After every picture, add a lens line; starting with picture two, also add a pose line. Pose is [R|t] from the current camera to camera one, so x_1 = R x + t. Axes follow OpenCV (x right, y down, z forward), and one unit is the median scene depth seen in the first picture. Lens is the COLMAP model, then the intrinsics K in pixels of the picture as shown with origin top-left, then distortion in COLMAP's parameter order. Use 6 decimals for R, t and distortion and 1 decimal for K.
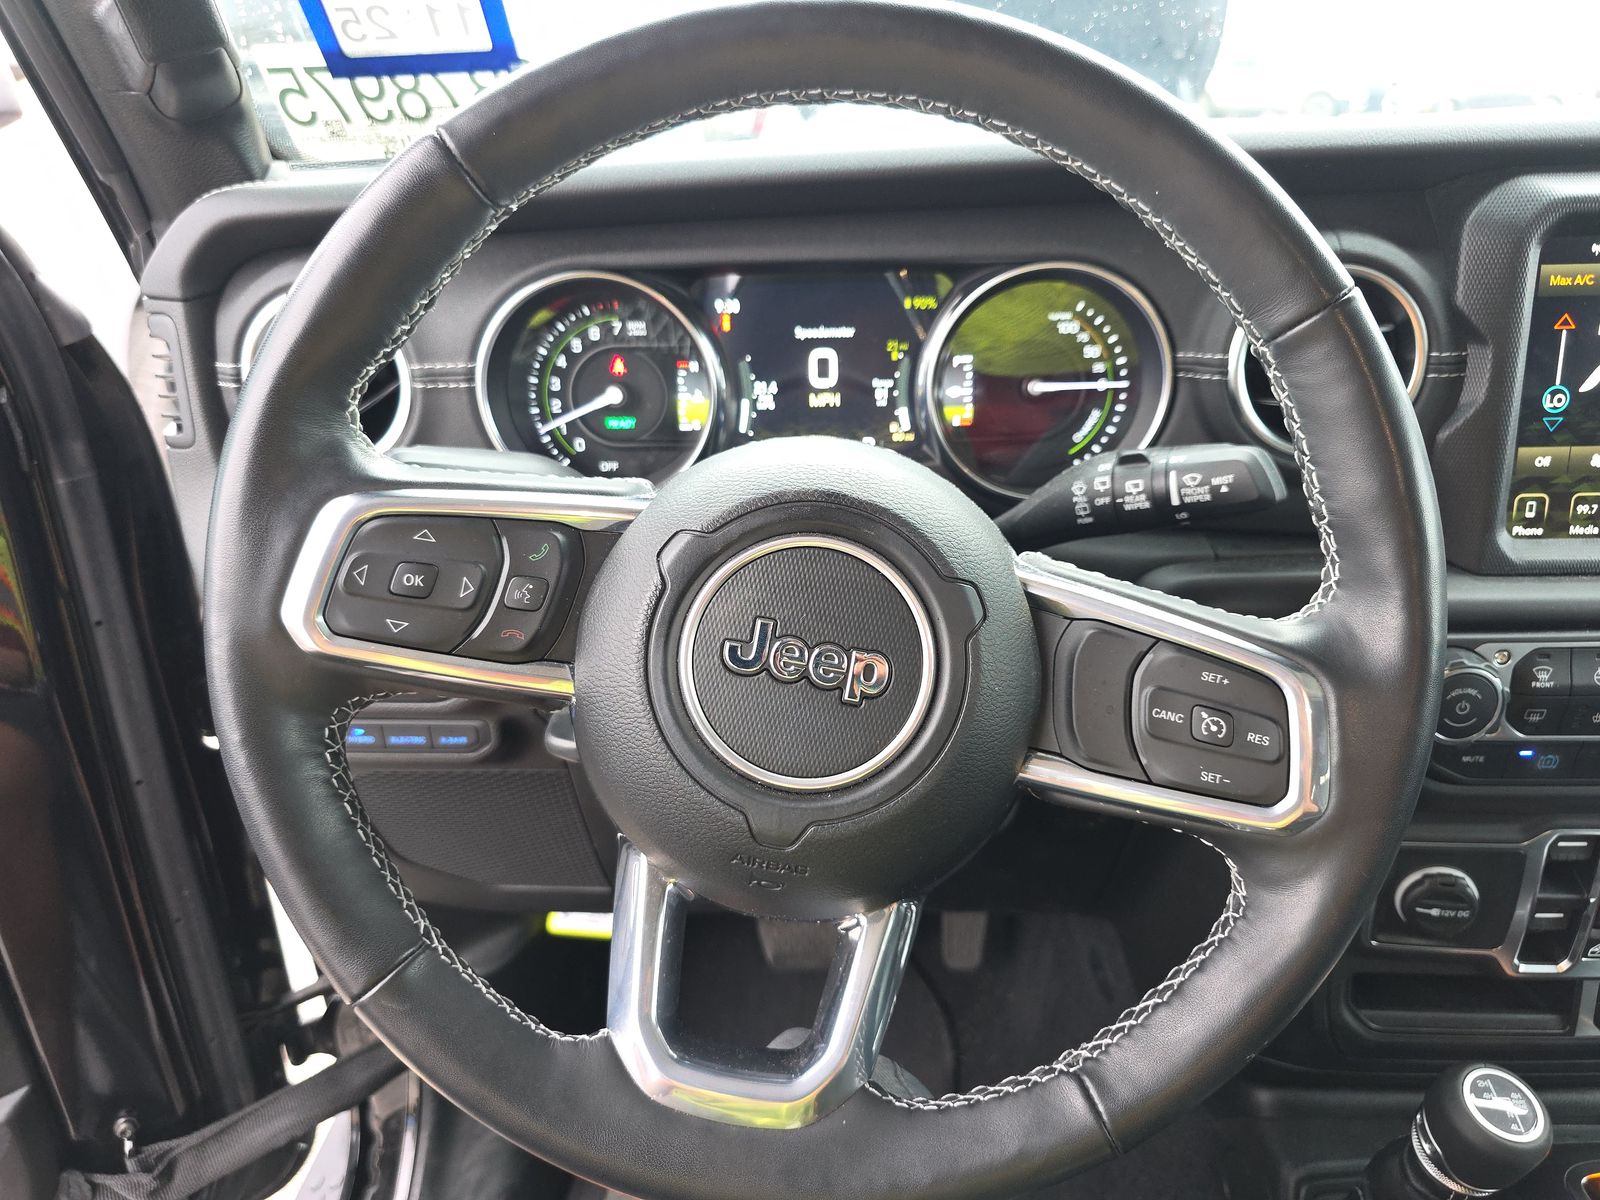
lens RADIAL K [[1059.5, 0, 787.2], [0, 1059.5, 601.0], [0, 0, 1]] dist [0.001458, -0.008643]
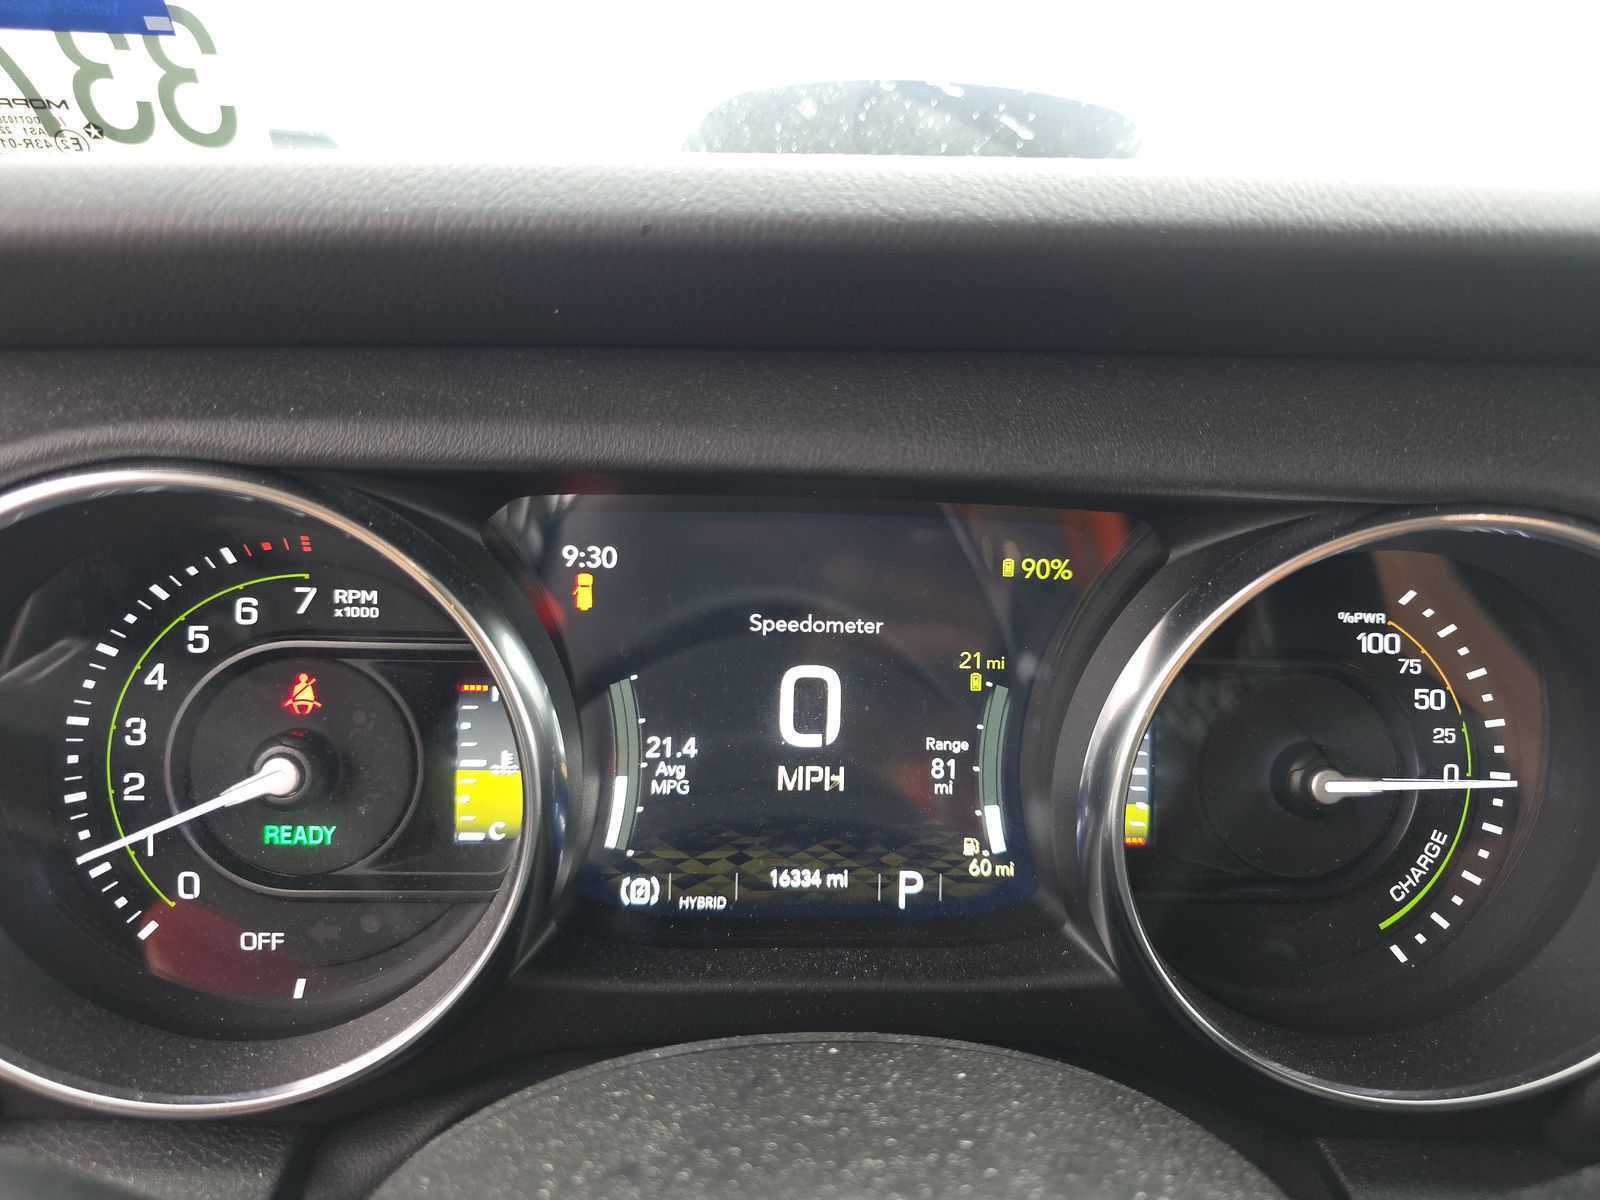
lens RADIAL K [[1059.5, 0, 808.0], [0, 1059.5, 604.9], [0, 0, 1]] dist [0.001458, -0.008643]
pose [[0.992989, 0.036329, 0.112487, -0.016333], [-0.019076, 0.988377, -0.150819, -0.197203], [-0.116659, 0.147616, 0.982141, 0.578460]]
